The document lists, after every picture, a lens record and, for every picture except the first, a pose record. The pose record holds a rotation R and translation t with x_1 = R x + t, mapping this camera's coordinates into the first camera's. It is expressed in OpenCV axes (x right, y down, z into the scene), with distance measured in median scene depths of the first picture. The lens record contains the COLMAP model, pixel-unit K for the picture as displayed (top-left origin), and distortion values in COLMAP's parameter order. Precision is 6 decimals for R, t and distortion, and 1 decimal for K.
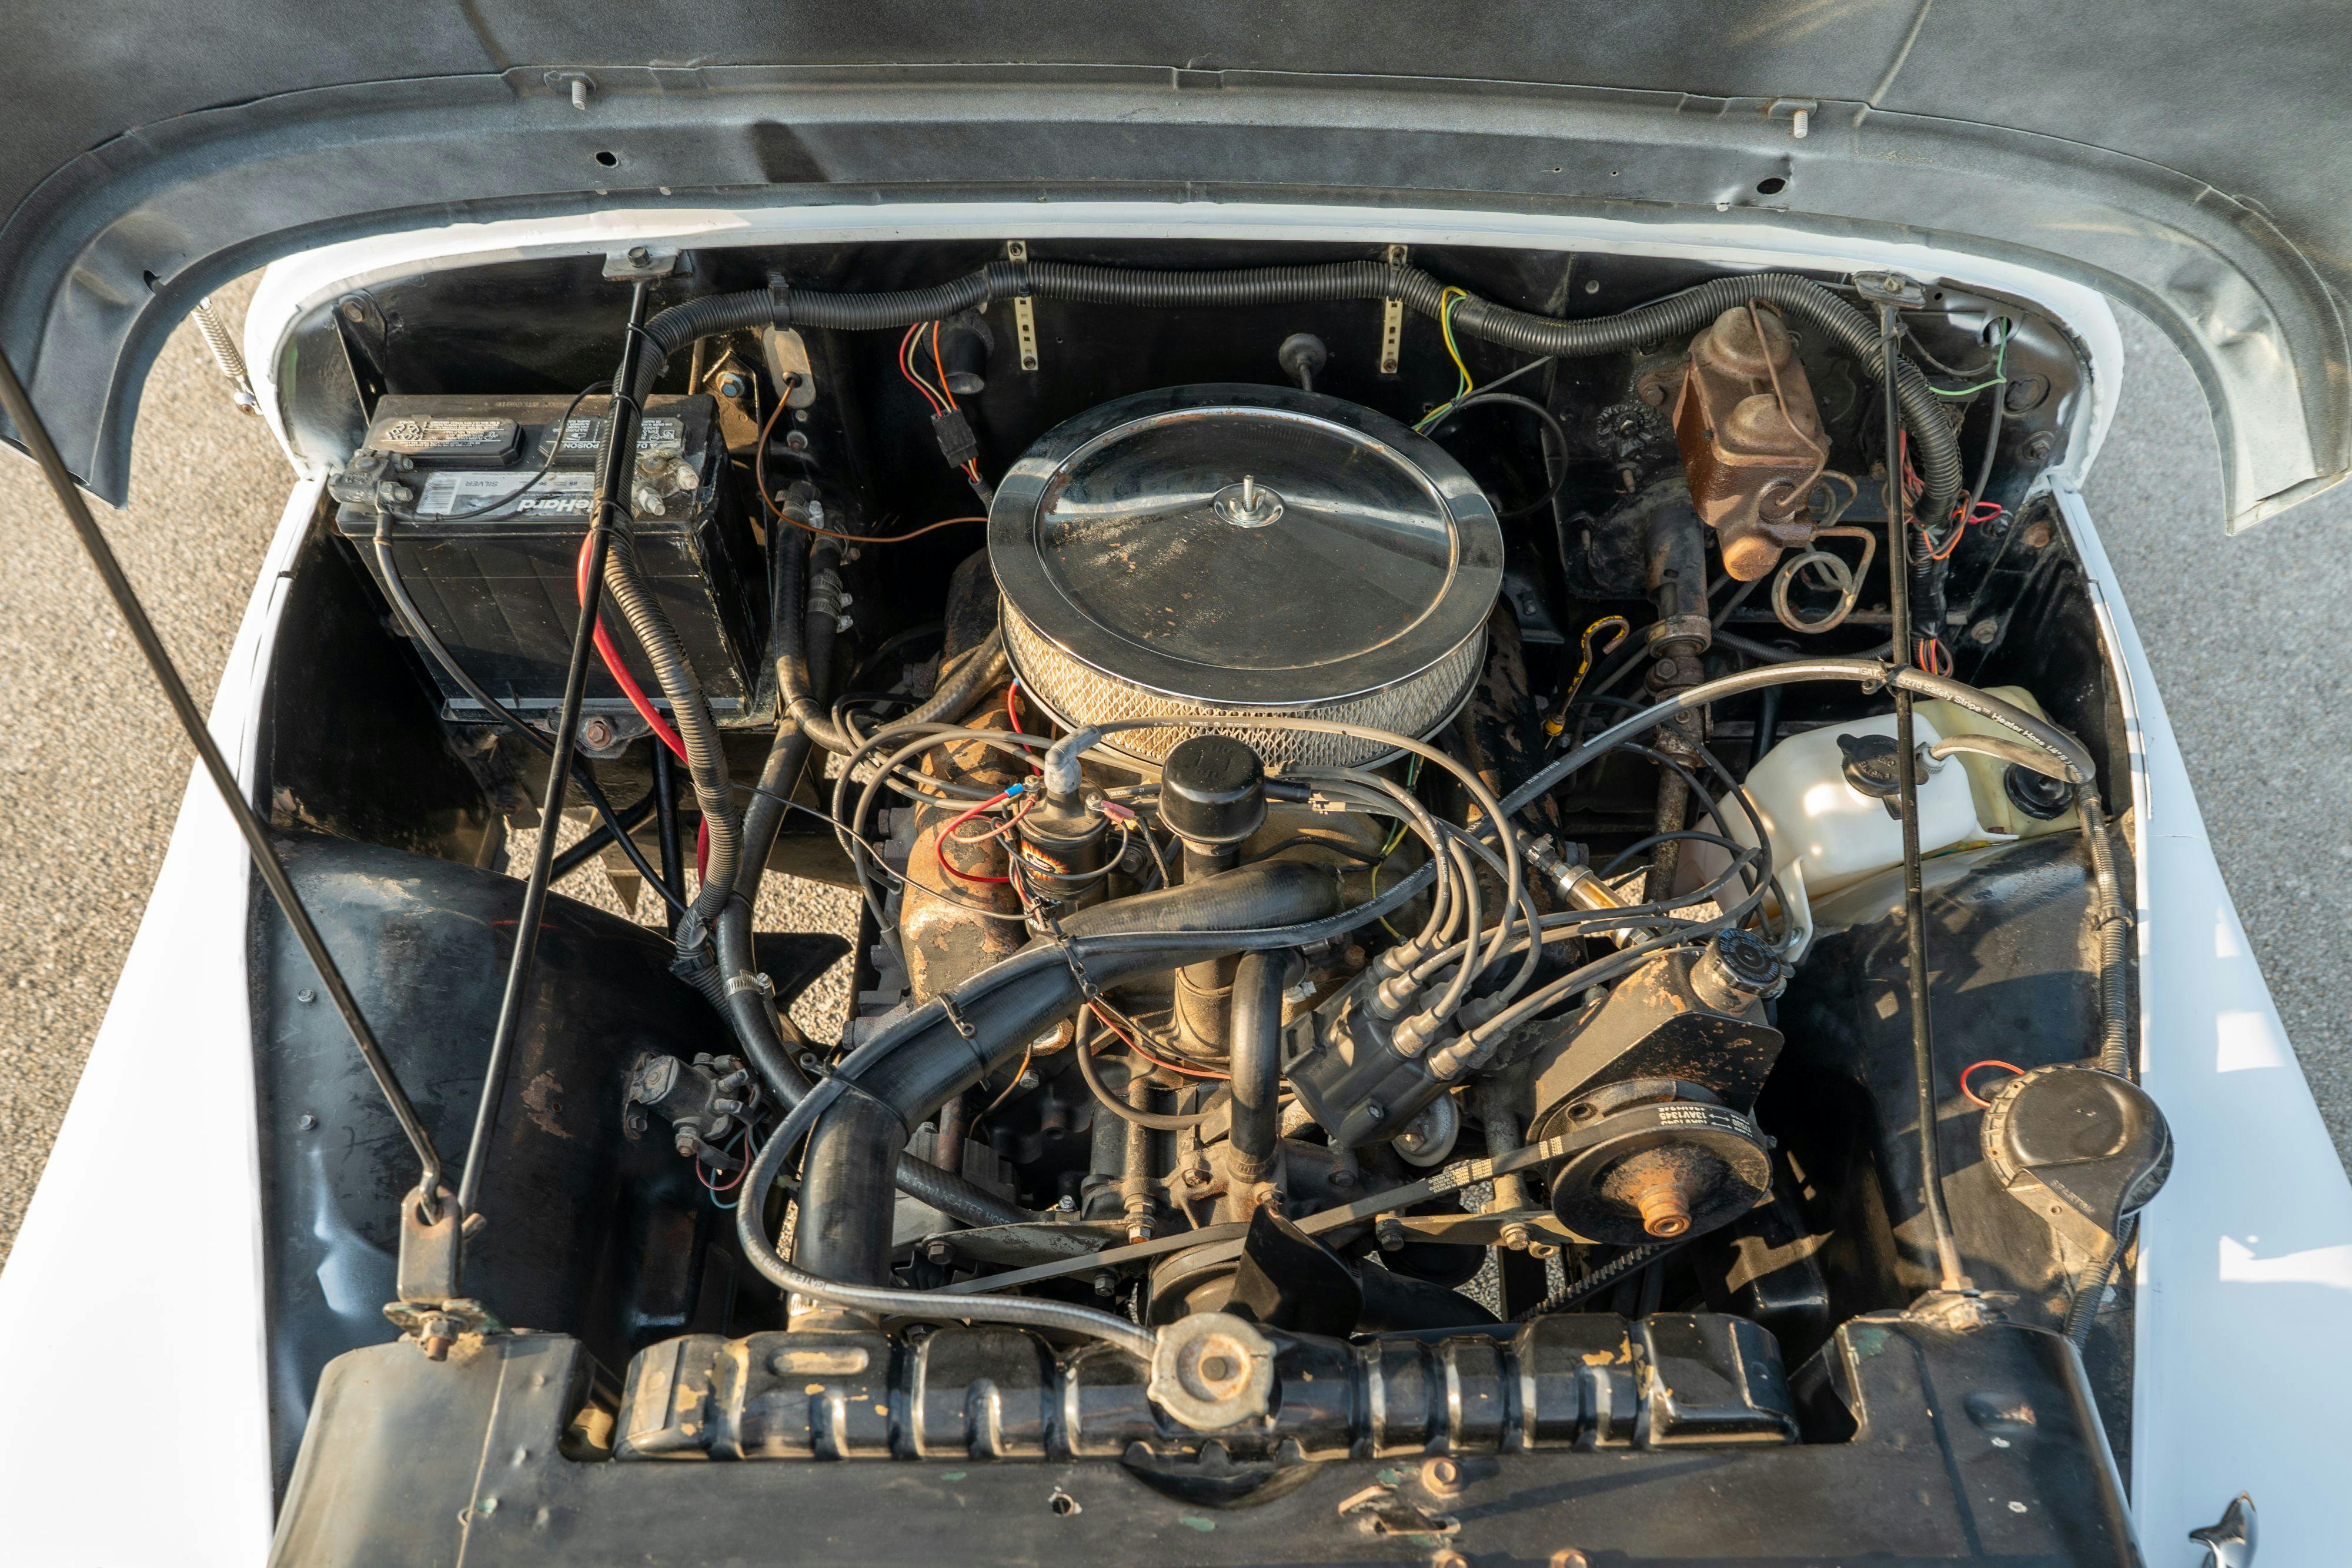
lens RADIAL K [[896.5, 0, 1176.0], [0, 896.5, 784.0], [0, 0, 1]] dist [-0.018901, 0.005007]
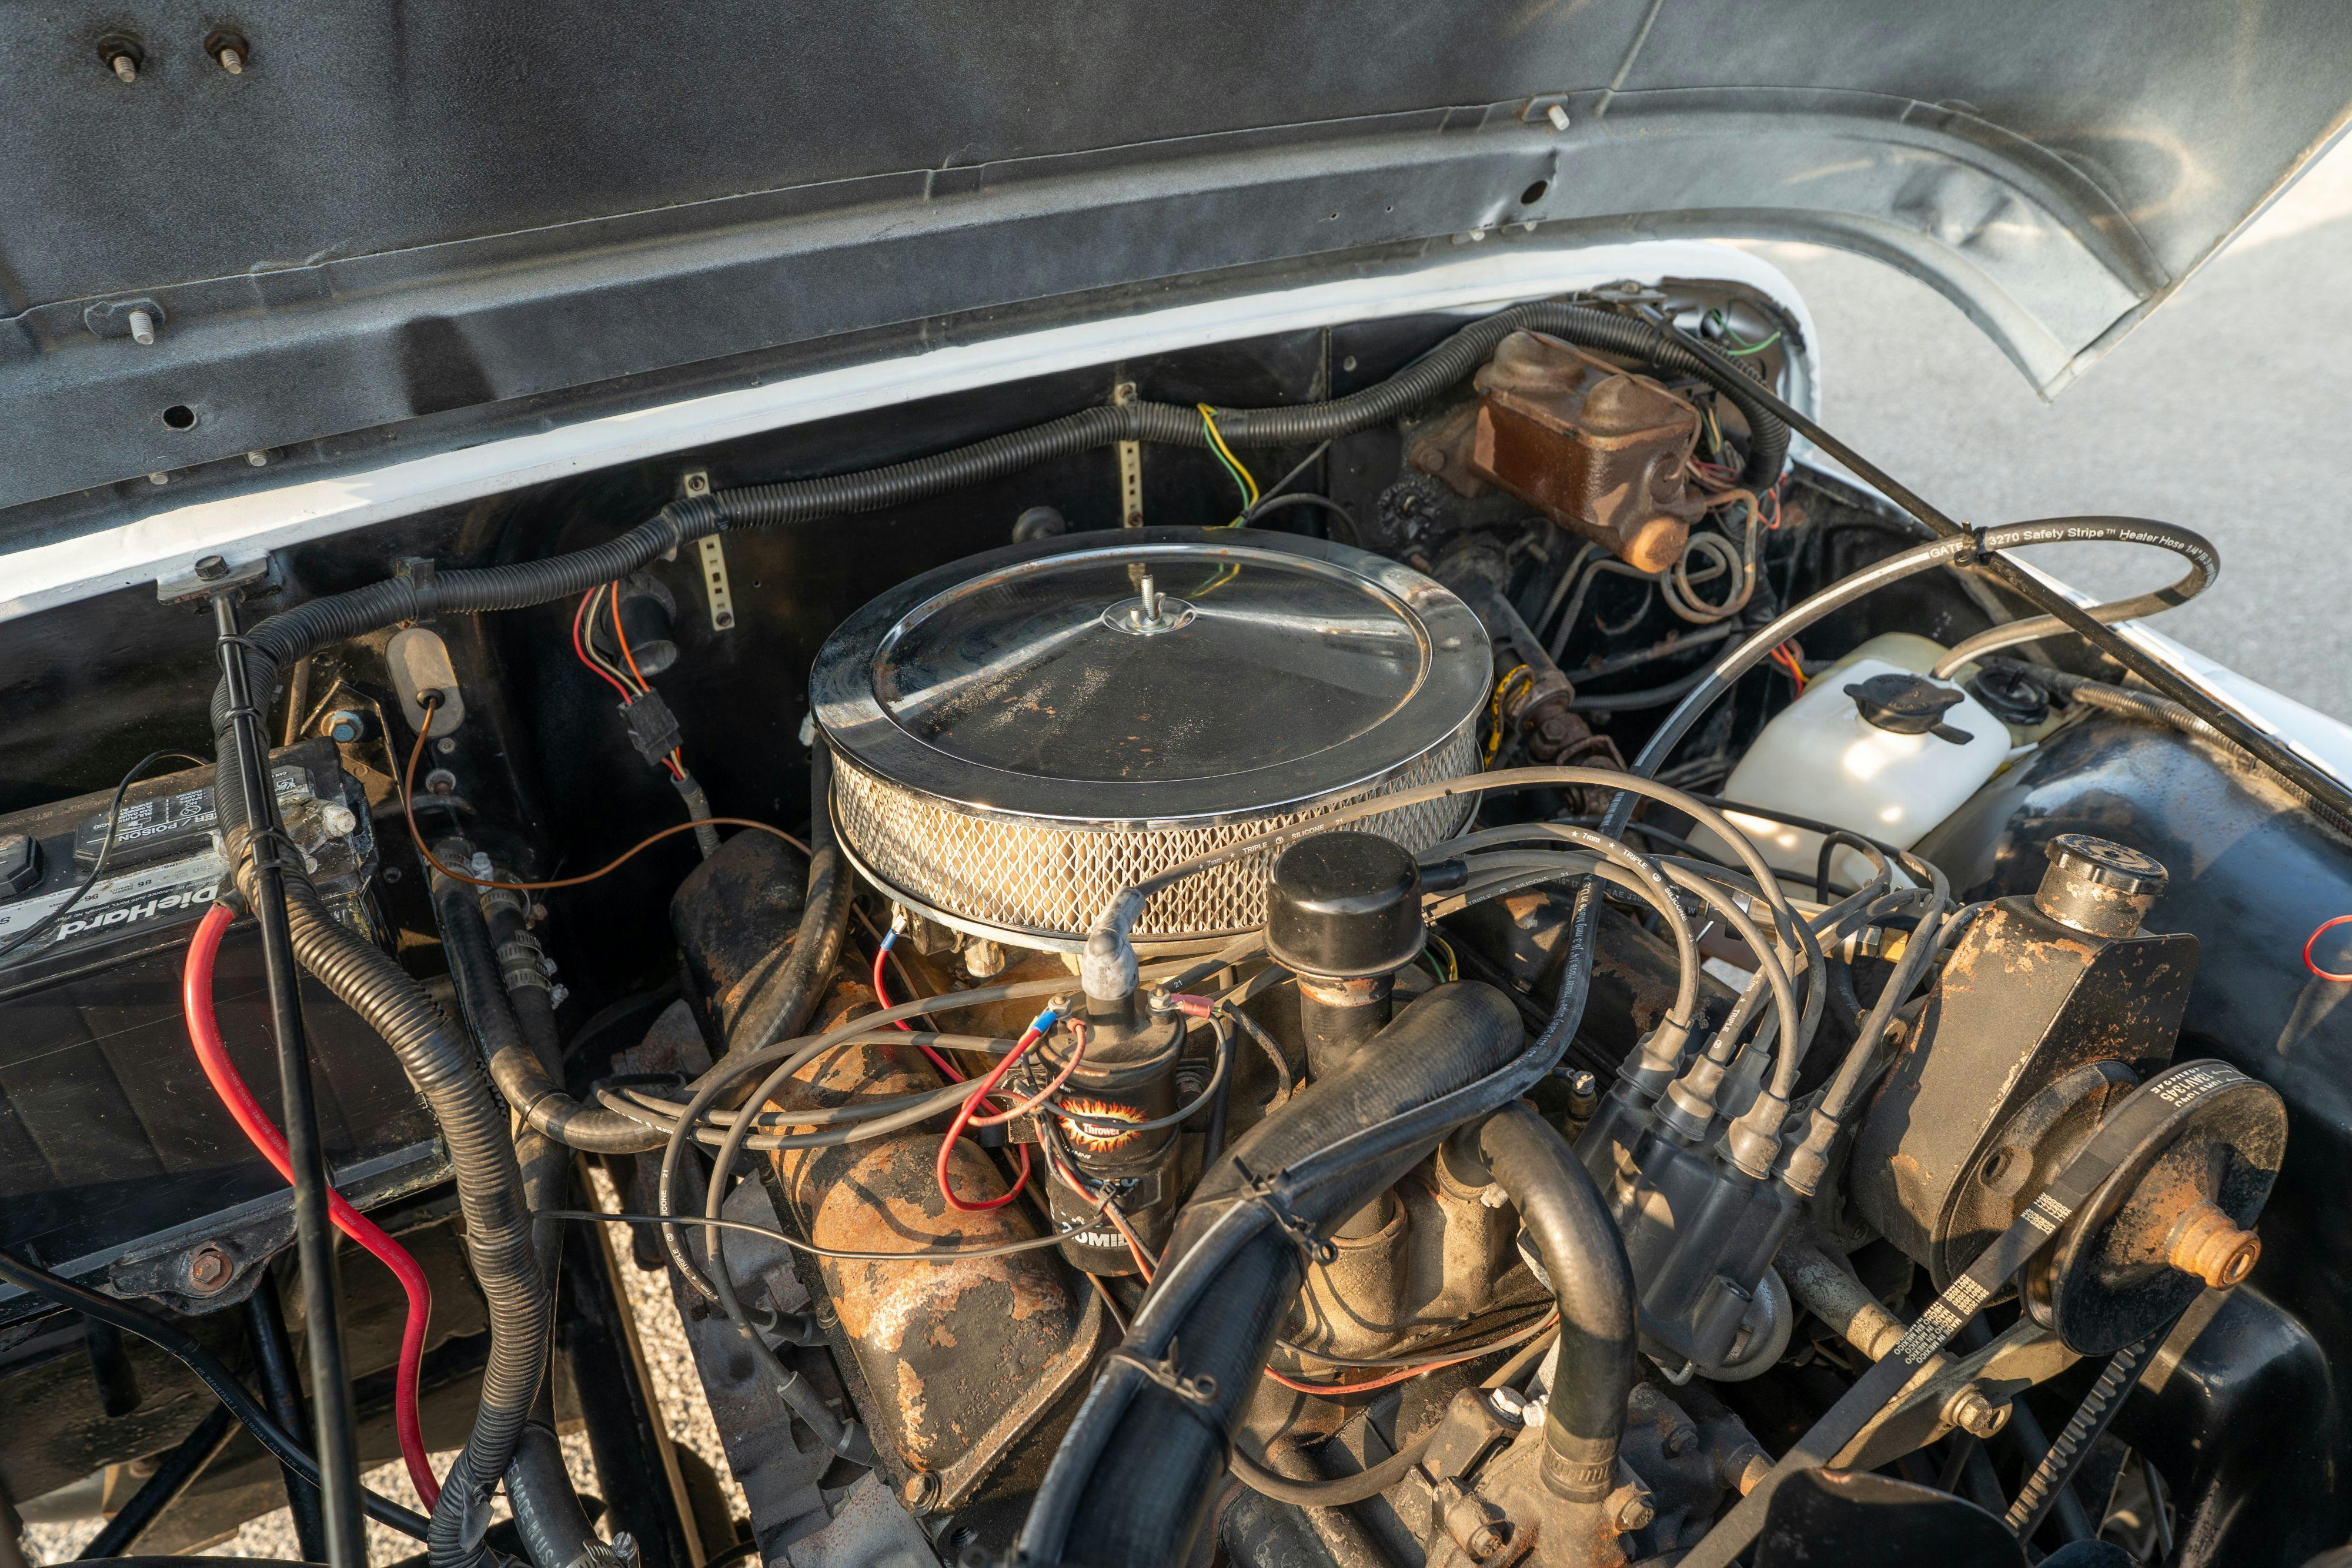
lens RADIAL K [[1092.1, 0, 1177.4], [0, 1092.1, 731.6], [0, 0, 1]] dist [-0.018817, 0.010676]
pose [[0.930777, -0.282107, 0.232531, -0.140146], [0.336623, 0.909455, -0.244082, 0.027219], [-0.142619, 0.305461, 0.941463, 0.103381]]
